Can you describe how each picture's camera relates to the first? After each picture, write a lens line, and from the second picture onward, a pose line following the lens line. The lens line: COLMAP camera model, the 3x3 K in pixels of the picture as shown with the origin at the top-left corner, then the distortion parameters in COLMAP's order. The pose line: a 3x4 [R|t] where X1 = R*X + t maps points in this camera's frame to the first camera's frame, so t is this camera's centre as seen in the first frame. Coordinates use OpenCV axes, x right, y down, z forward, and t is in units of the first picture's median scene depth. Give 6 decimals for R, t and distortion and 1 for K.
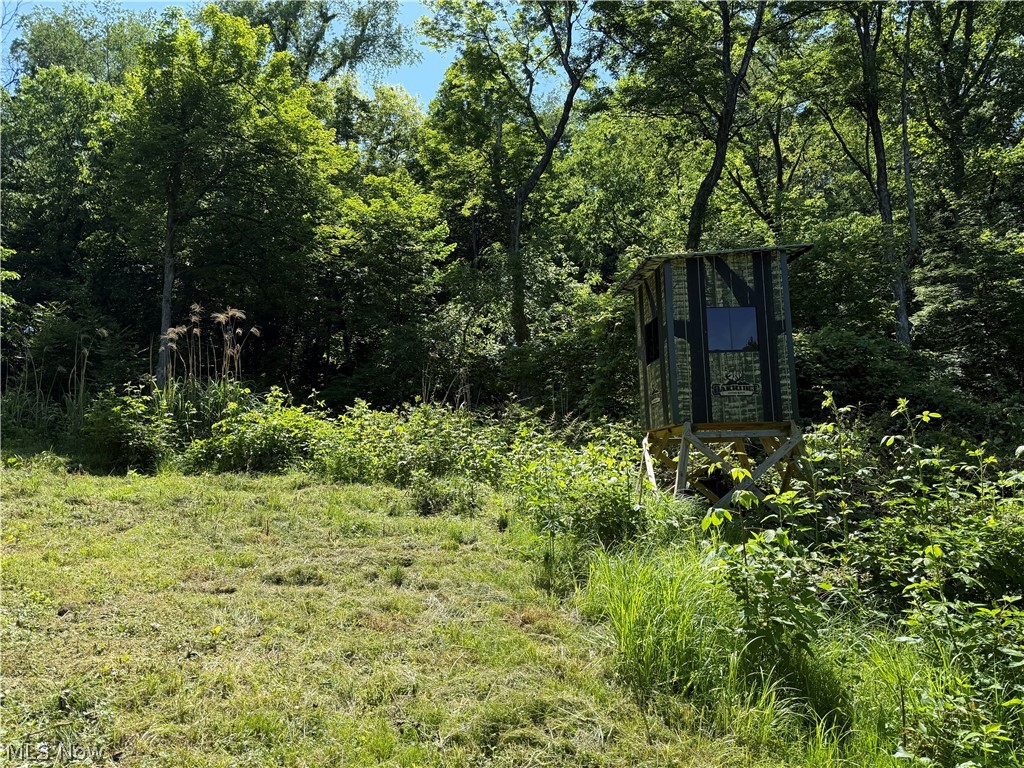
lens RADIAL K [[745.7, 0, 512.0], [0, 745.7, 383.9], [0, 0, 1]] dist [0.003553, 0.000916]
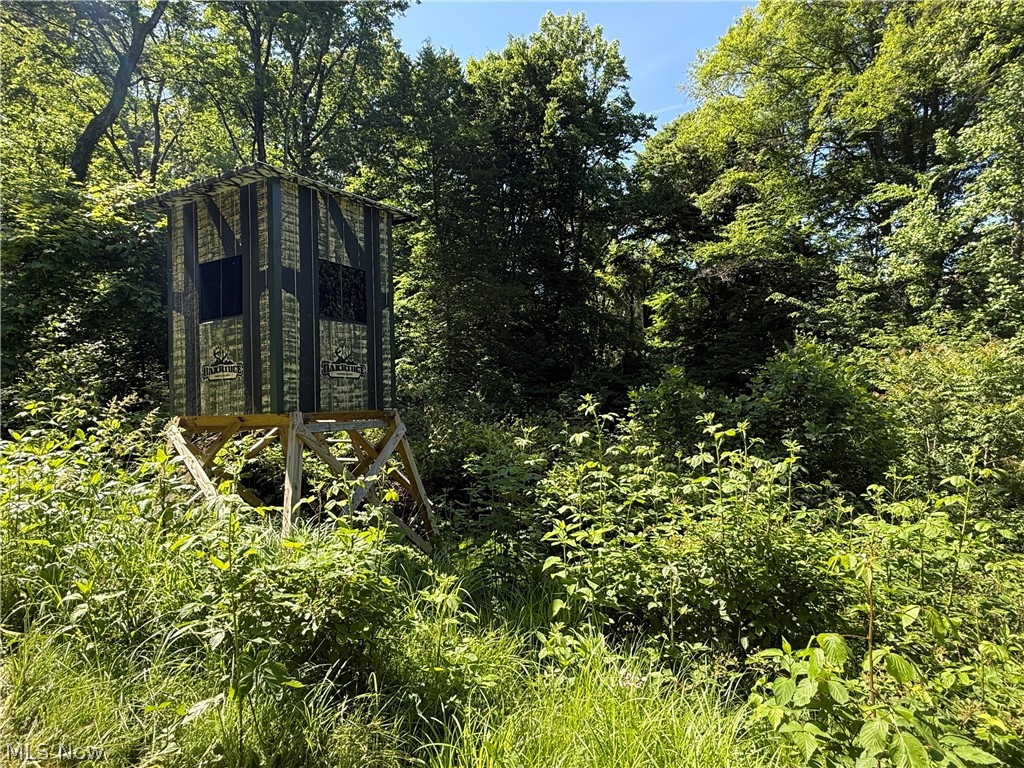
lens RADIAL K [[561.5, 0, 512.6], [0, 561.5, 382.9], [0, 0, 1]] dist [0.002542, 0.000268]
pose [[0.531819, 0.044759, 0.845675, -0.108601], [-0.093260, 0.995624, 0.005953, 0.001008], [-0.841707, -0.082033, 0.533666, 0.518108]]
